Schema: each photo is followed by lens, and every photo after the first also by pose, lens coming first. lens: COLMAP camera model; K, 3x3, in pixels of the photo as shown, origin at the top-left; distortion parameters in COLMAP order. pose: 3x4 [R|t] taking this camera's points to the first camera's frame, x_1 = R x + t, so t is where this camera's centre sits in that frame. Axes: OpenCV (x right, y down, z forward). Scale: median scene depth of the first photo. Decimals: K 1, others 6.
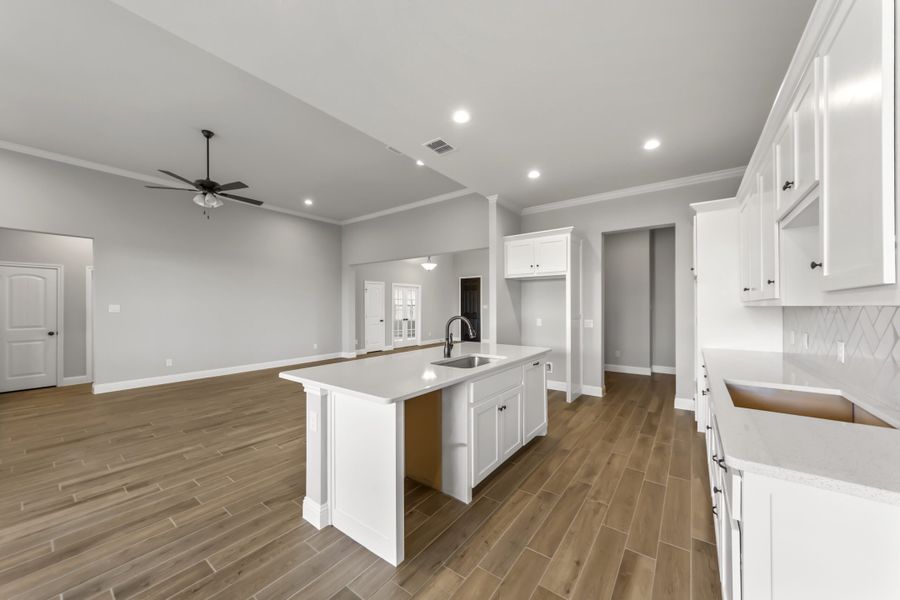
lens RADIAL K [[322.5, 0, 457.0], [0, 322.5, 303.0], [0, 0, 1]] dist [0.000333, 0.000035]
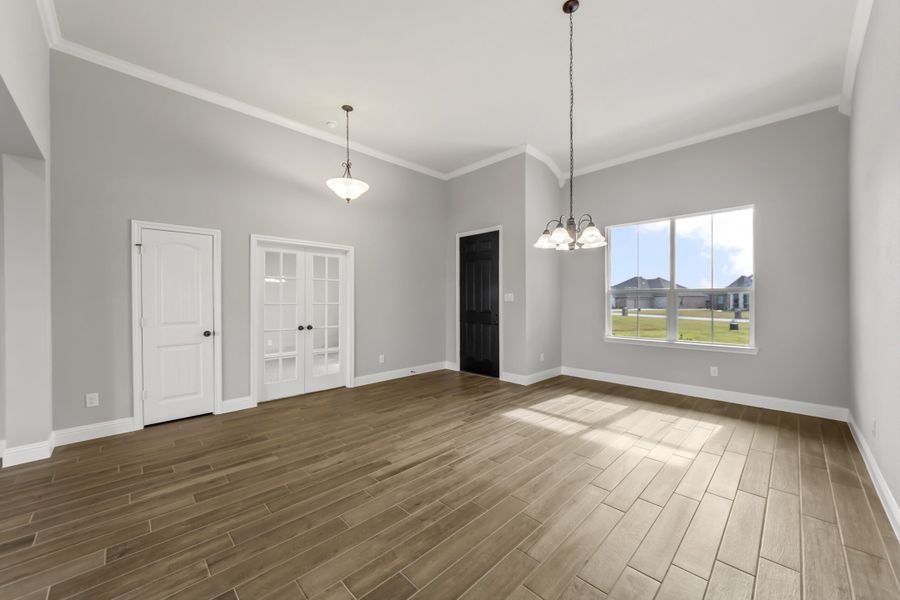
lens RADIAL K [[322.5, 0, 457.0], [0, 322.5, 303.0], [0, 0, 1]] dist [0.000333, 0.000035]
pose [[0.986795, 0.000776, -0.161972, 0.089092], [0.002130, 0.999840, 0.017769, 0.011657], [0.161960, -0.017879, 0.986635, 0.571407]]
